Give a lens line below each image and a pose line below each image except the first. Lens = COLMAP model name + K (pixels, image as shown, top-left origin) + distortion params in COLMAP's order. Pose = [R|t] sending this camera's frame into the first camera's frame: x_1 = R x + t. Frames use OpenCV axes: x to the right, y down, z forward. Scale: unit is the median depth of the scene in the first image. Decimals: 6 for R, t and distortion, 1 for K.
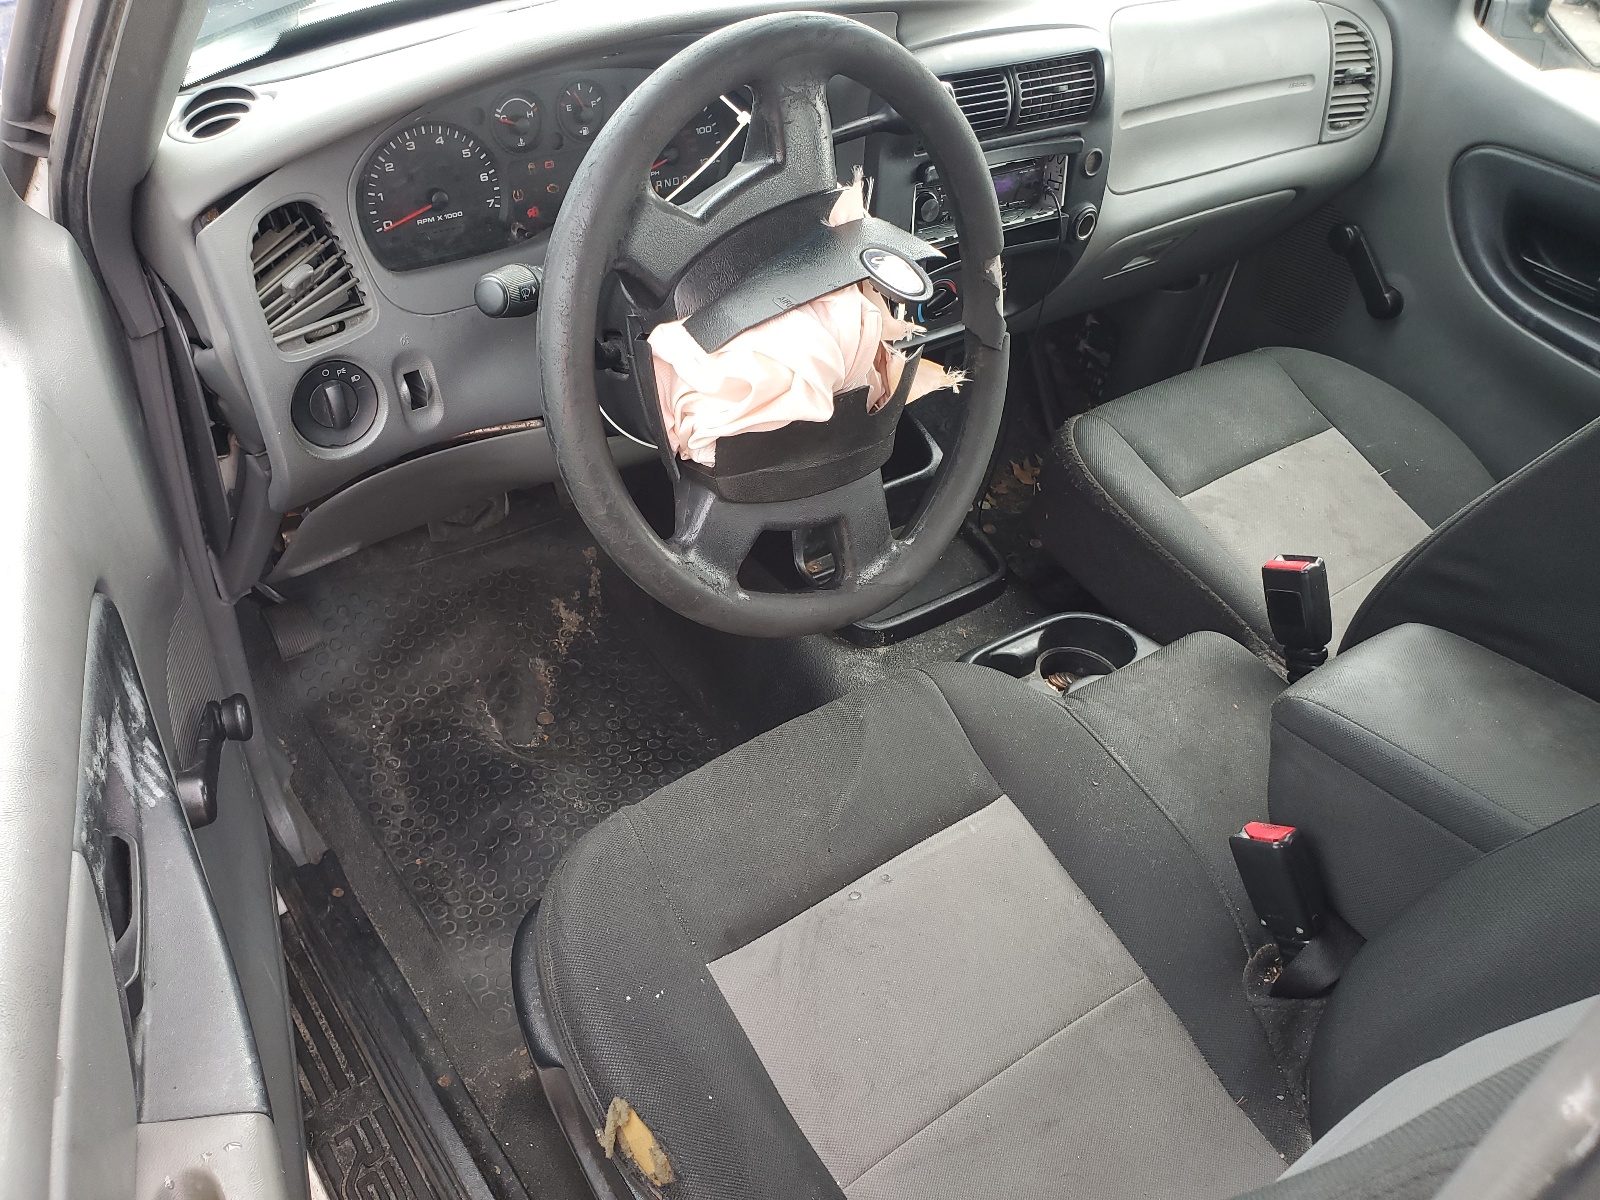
lens RADIAL K [[1229.0, 0, 801.8], [0, 1229.0, 601.6], [0, 0, 1]] dist [0.003061, -0.011183]
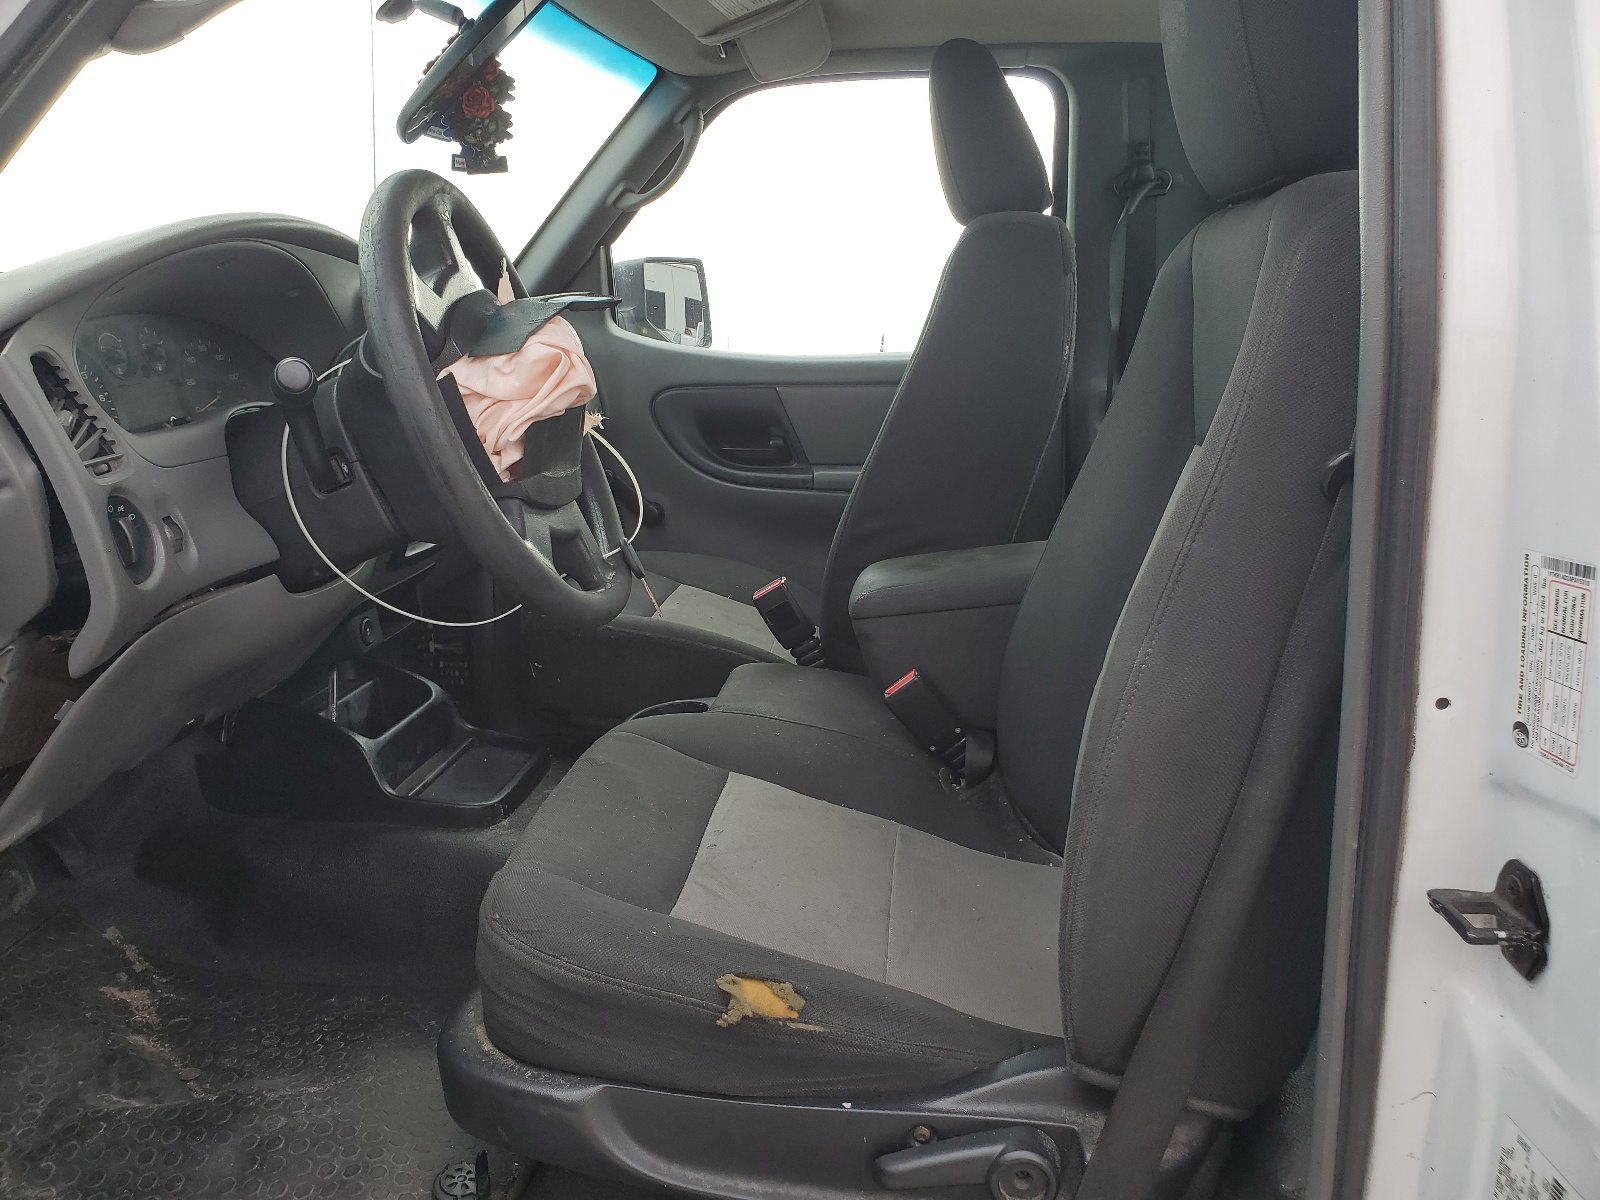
lens RADIAL K [[1229.0, 0, 800.7], [0, 1229.0, 597.4], [0, 0, 1]] dist [0.003061, -0.011183]
pose [[0.668423, -0.259604, 0.697005, -0.638458], [0.531956, 0.821819, -0.204050, 0.327331], [-0.519840, 0.507168, 0.687421, 0.056729]]
